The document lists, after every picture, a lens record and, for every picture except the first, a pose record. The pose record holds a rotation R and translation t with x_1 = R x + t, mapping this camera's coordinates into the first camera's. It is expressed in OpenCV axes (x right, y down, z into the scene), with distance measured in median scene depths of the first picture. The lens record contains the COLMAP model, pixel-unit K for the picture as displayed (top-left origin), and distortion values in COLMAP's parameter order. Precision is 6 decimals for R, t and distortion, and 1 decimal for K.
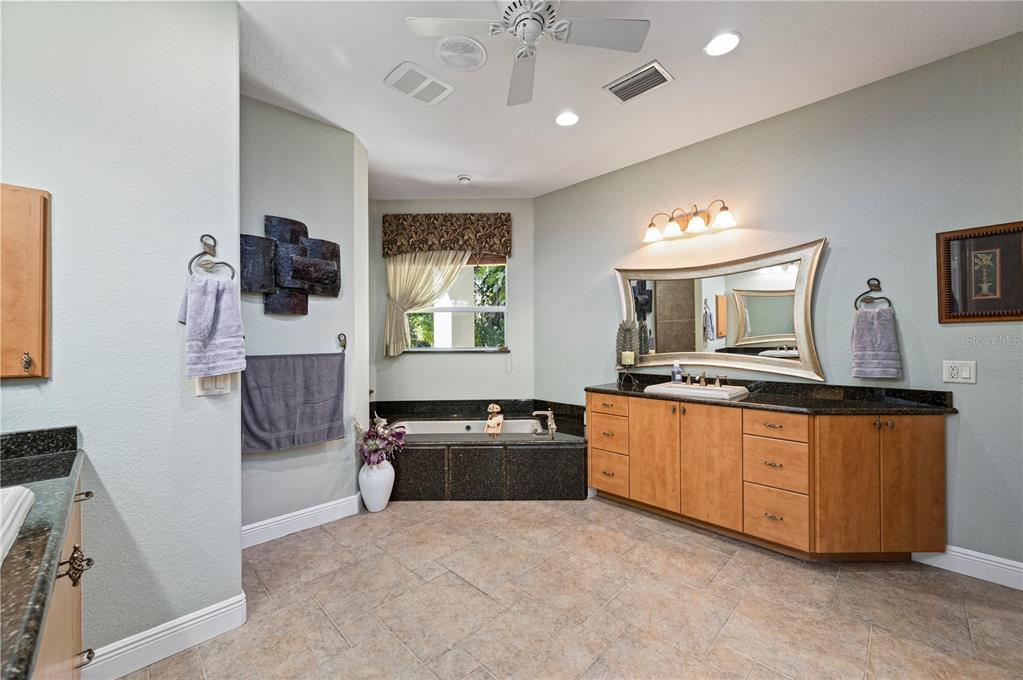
lens RADIAL K [[404.2, 0, 506.9], [0, 404.2, 339.0], [0, 0, 1]] dist [-0.001576, 0.000793]
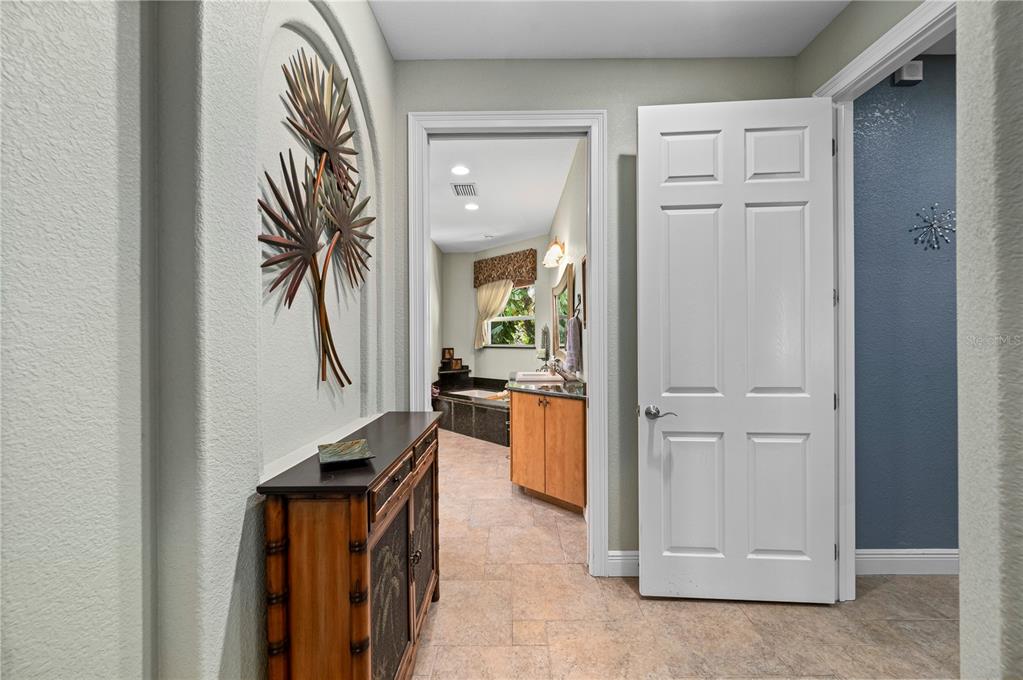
lens RADIAL K [[404.2, 0, 507.6], [0, 404.2, 340.2], [0, 0, 1]] dist [-0.001576, 0.000793]
pose [[0.697814, 0.005737, -0.716256, 1.485182], [0.001894, 0.999950, 0.009855, -0.015069], [0.716276, -0.008233, 0.697768, -0.053346]]
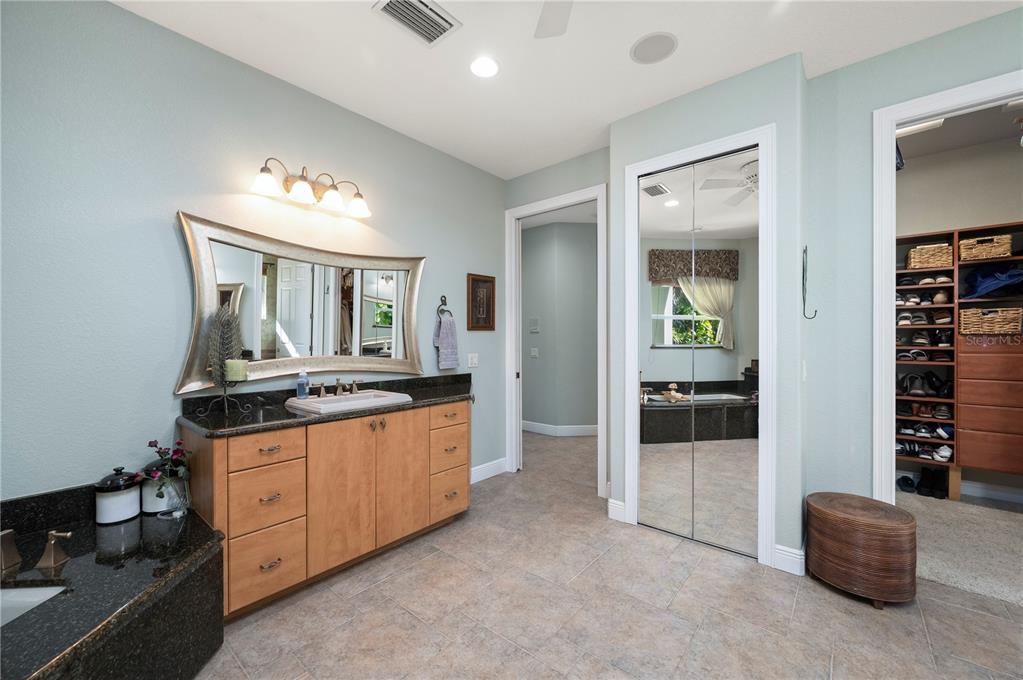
lens RADIAL K [[404.2, 0, 521.3], [0, 404.2, 345.1], [0, 0, 1]] dist [-0.001576, 0.000793]
pose [[-0.106822, -0.007342, 0.994251, -0.426021], [-0.005568, 0.999961, 0.006786, 0.005182], [-0.994263, -0.004811, -0.106858, 0.788881]]
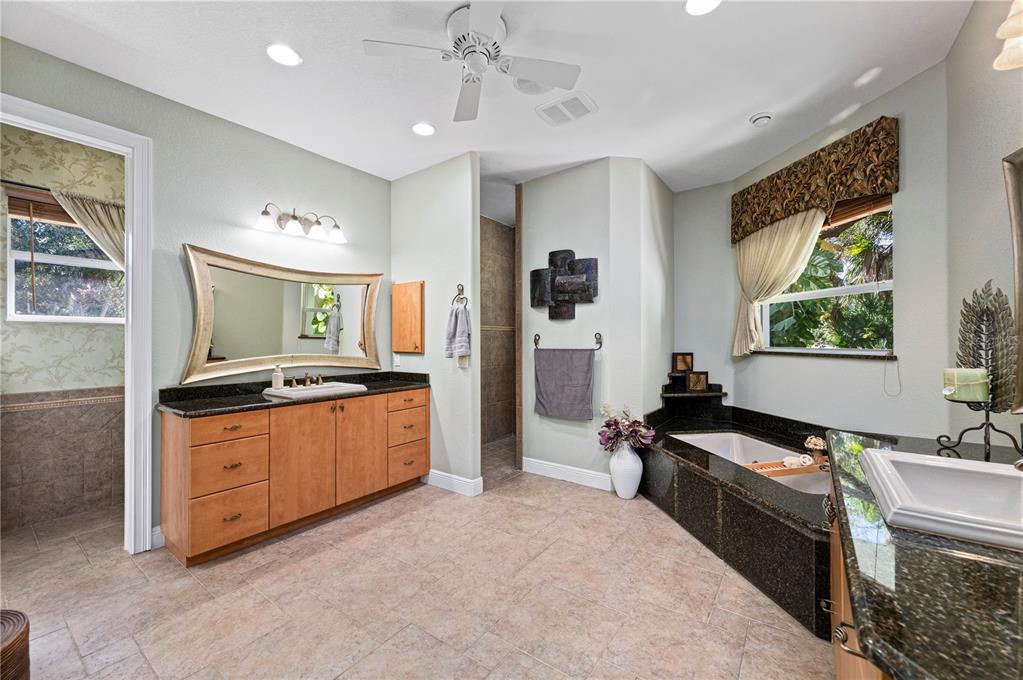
lens RADIAL K [[404.2, 0, 512.5], [0, 404.2, 336.3], [0, 0, 1]] dist [-0.001576, 0.000793]
pose [[0.153096, -0.001301, -0.988210, 0.773119], [0.006131, 0.999981, -0.000367, -0.004404], [0.988192, -0.006003, 0.153101, 0.608819]]
